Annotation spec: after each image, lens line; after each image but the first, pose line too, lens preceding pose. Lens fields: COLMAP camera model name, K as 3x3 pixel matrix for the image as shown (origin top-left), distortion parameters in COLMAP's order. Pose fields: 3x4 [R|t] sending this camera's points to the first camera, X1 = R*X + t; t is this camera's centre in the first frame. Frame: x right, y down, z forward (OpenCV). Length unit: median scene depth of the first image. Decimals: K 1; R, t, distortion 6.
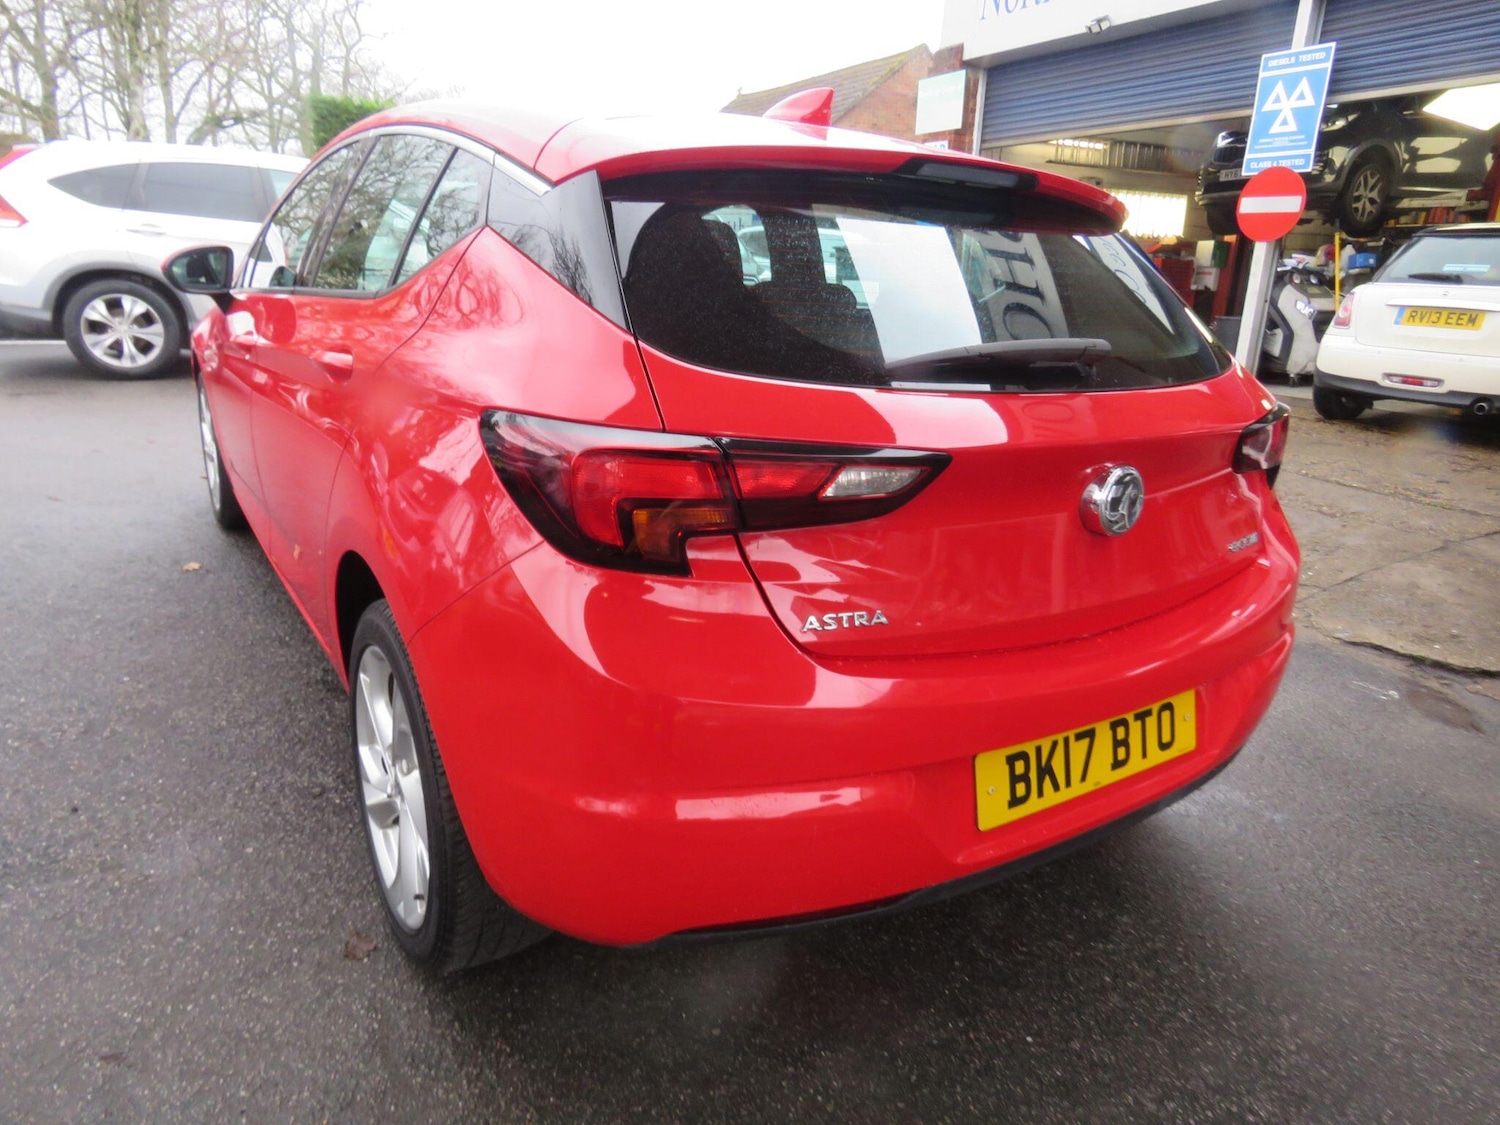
lens RADIAL K [[959.2, 0, 738.5], [0, 959.2, 574.6], [0, 0, 1]] dist [-0.006972, 0.002249]
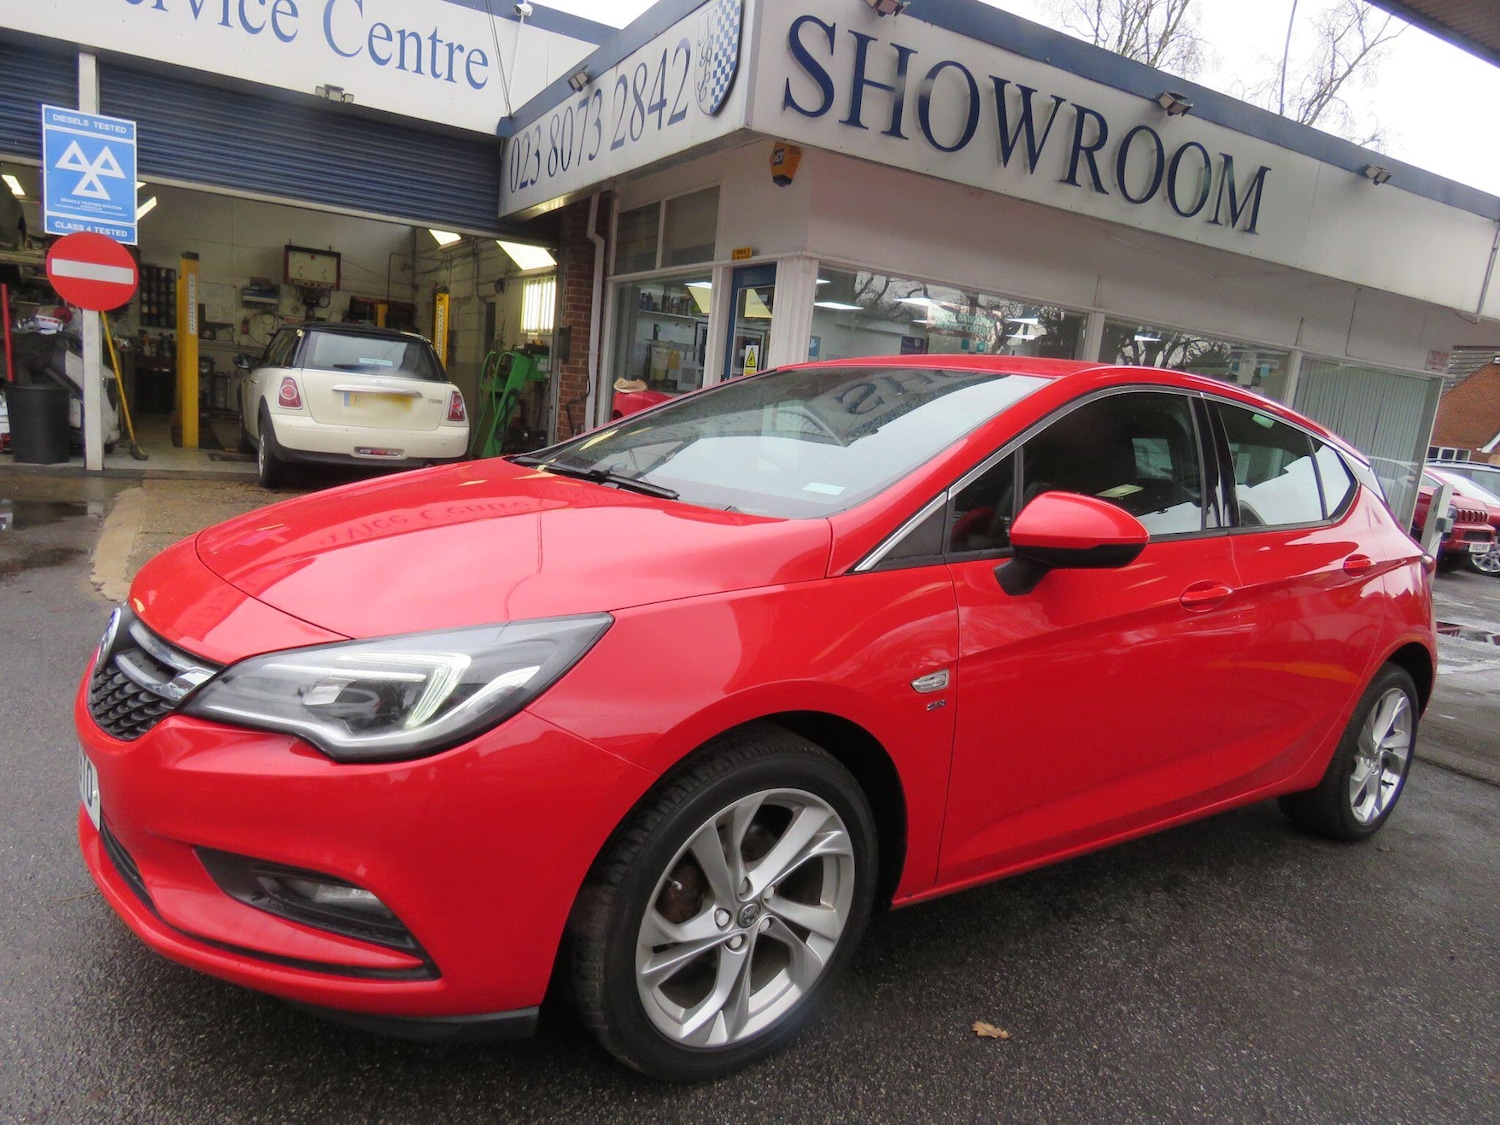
lens RADIAL K [[959.2, 0, 743.4], [0, 959.2, 560.9], [0, 0, 1]] dist [-0.006972, 0.002249]
pose [[-0.029579, -0.204864, 0.978343, -0.439630], [0.218599, 0.953753, 0.206324, -0.176120], [-0.975366, 0.219967, 0.016572, 0.438901]]
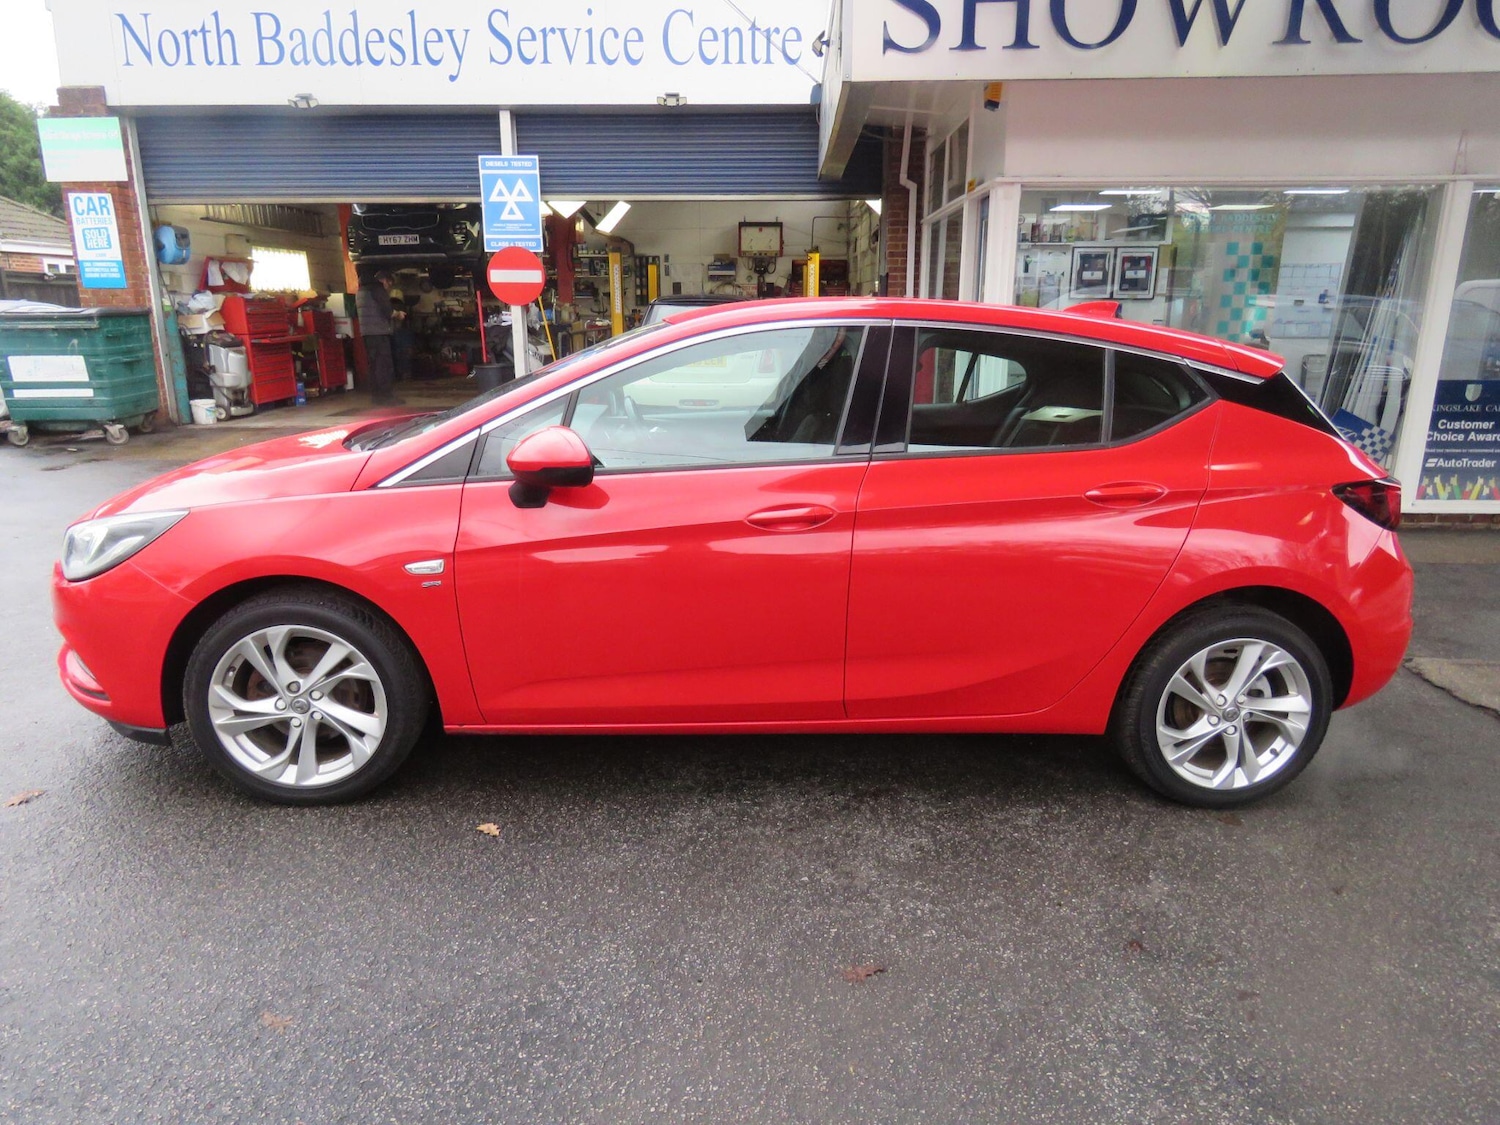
lens RADIAL K [[959.2, 0, 744.9], [0, 959.2, 561.0], [0, 0, 1]] dist [-0.006972, 0.002249]
pose [[0.494022, -0.252846, 0.831872, -0.434890], [0.284156, 0.951193, 0.120362, -0.102378], [-0.821704, 0.176921, 0.541758, 0.150285]]
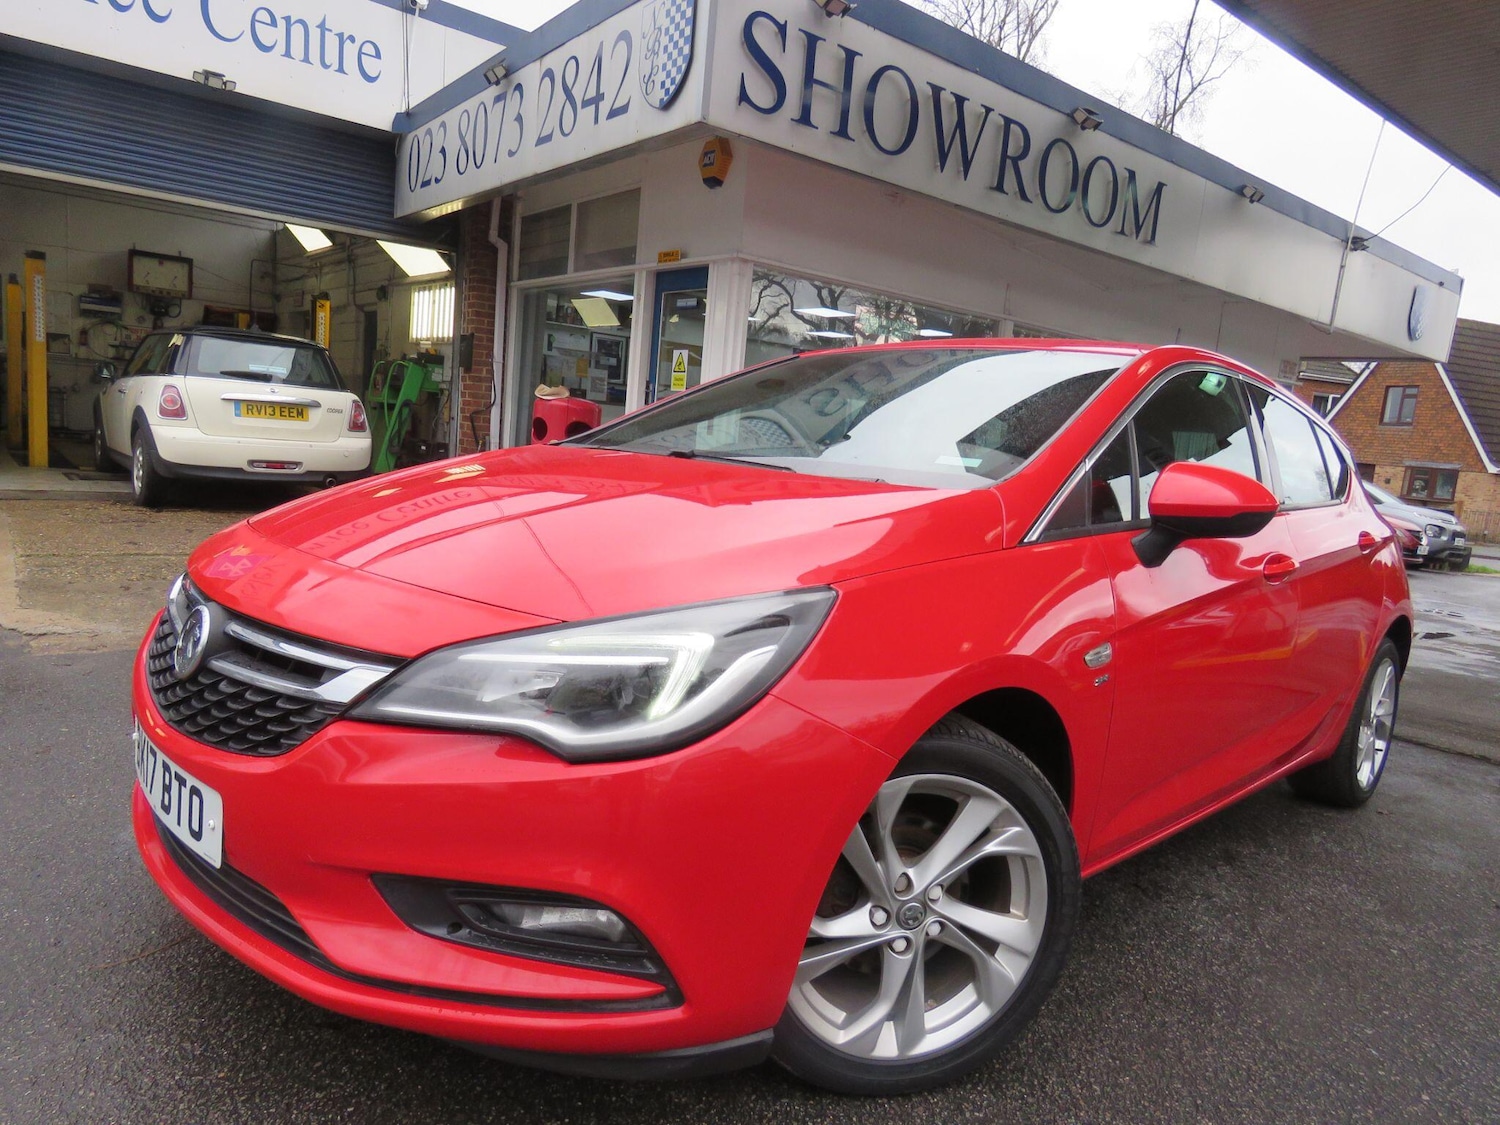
lens RADIAL K [[959.2, 0, 742.6], [0, 959.2, 561.3], [0, 0, 1]] dist [-0.006972, 0.002249]
pose [[-0.174484, -0.183427, 0.967424, -0.417528], [0.217555, 0.951033, 0.219557, -0.178057], [-0.960325, 0.248778, -0.126035, 0.506302]]
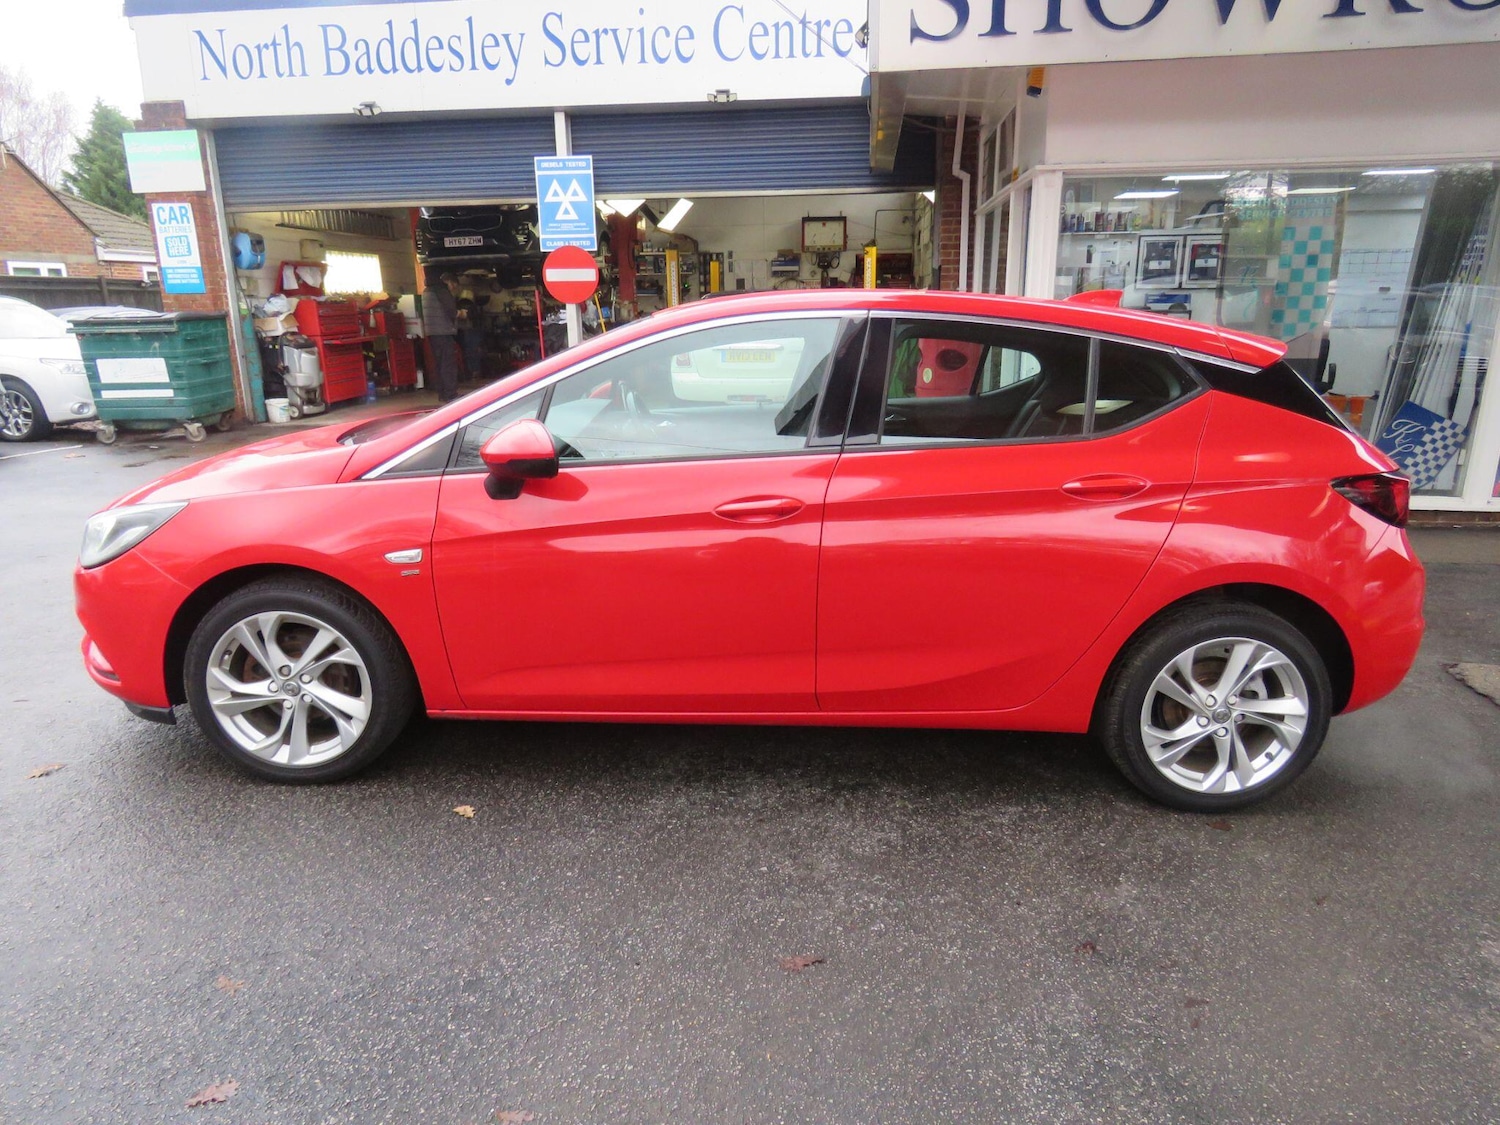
lens RADIAL K [[959.2, 0, 743.4], [0, 959.2, 564.7], [0, 0, 1]] dist [-0.006972, 0.002249]
pose [[0.561571, -0.254411, 0.787346, -0.417885], [0.286002, 0.952589, 0.103815, -0.090701], [-0.776429, 0.166883, 0.607708, 0.120545]]
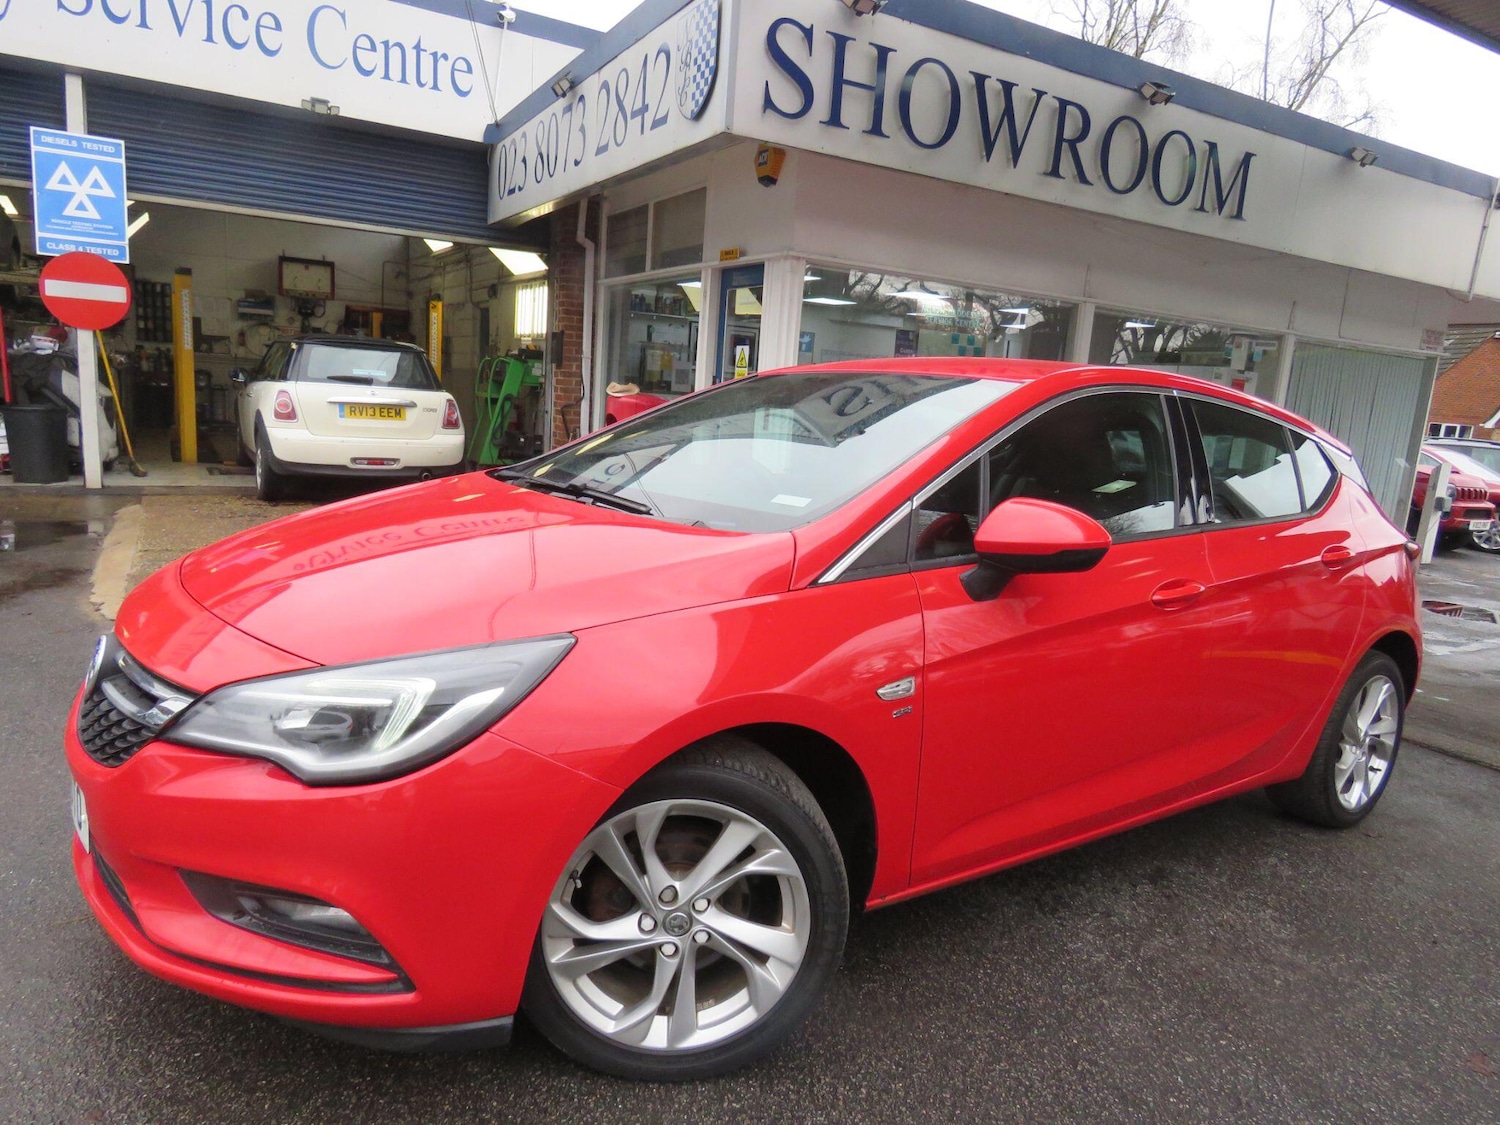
lens RADIAL K [[959.2, 0, 744.3], [0, 959.2, 561.2], [0, 0, 1]] dist [-0.006972, 0.002249]
pose [[-0.030652, -0.208739, 0.977491, -0.442665], [0.245741, 0.946359, 0.209797, -0.178723], [-0.968851, 0.246641, 0.022288, 0.429680]]
